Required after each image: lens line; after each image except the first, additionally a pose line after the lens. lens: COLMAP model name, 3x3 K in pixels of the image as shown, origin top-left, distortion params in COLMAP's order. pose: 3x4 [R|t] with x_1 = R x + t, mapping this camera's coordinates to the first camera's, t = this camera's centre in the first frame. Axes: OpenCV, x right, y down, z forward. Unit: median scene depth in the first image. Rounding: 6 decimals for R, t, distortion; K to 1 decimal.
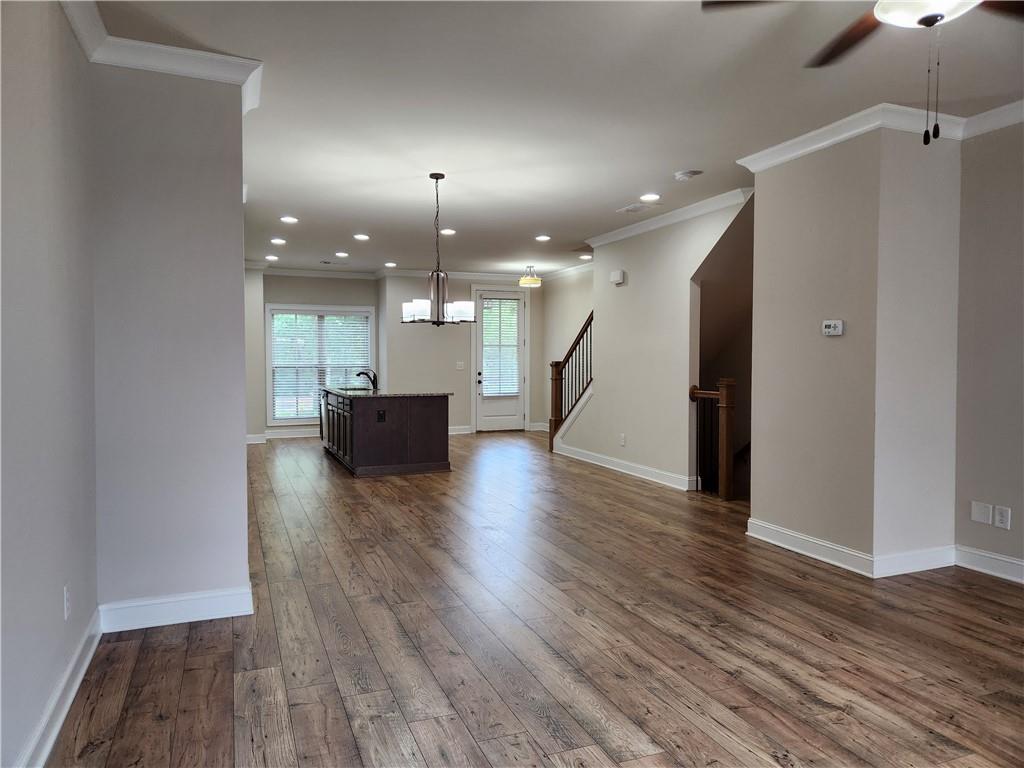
lens RADIAL K [[684.2, 0, 492.2], [0, 684.2, 386.6], [0, 0, 1]] dist [0.079305, -0.065893]
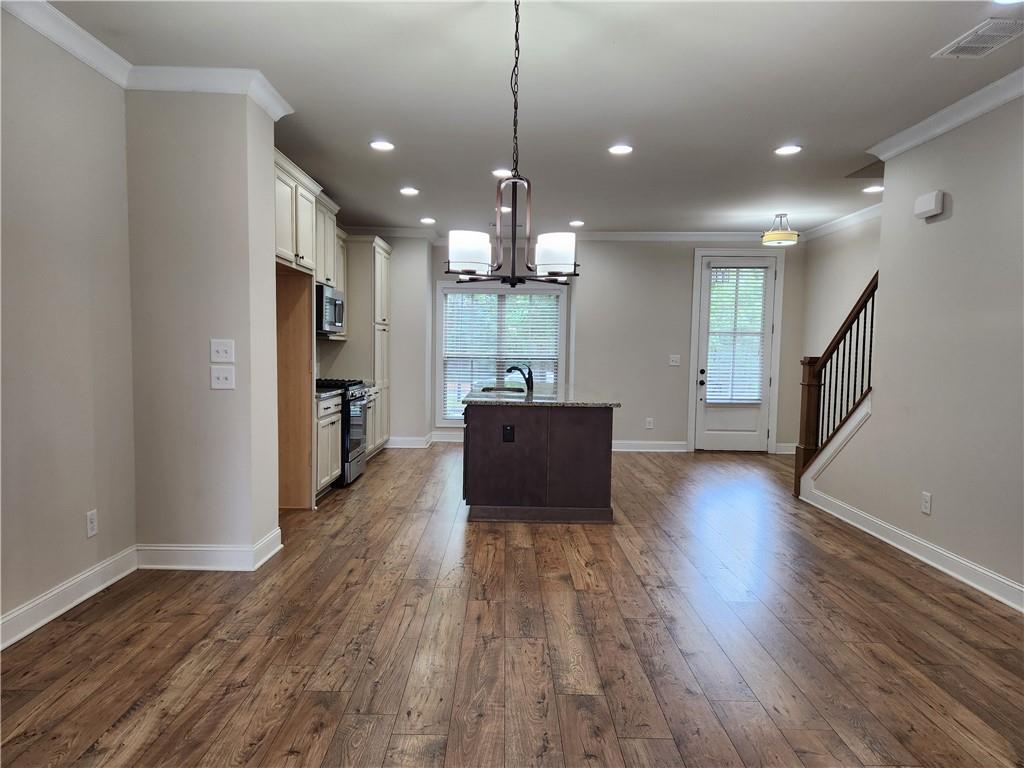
lens RADIAL K [[684.2, 0, 498.7], [0, 684.2, 393.8], [0, 0, 1]] dist [0.079305, -0.065893]
pose [[0.930890, 0.040101, -0.363092, 0.094589], [-0.031391, 0.999061, 0.029859, -0.020770], [0.363949, -0.016398, 0.931275, 0.473982]]
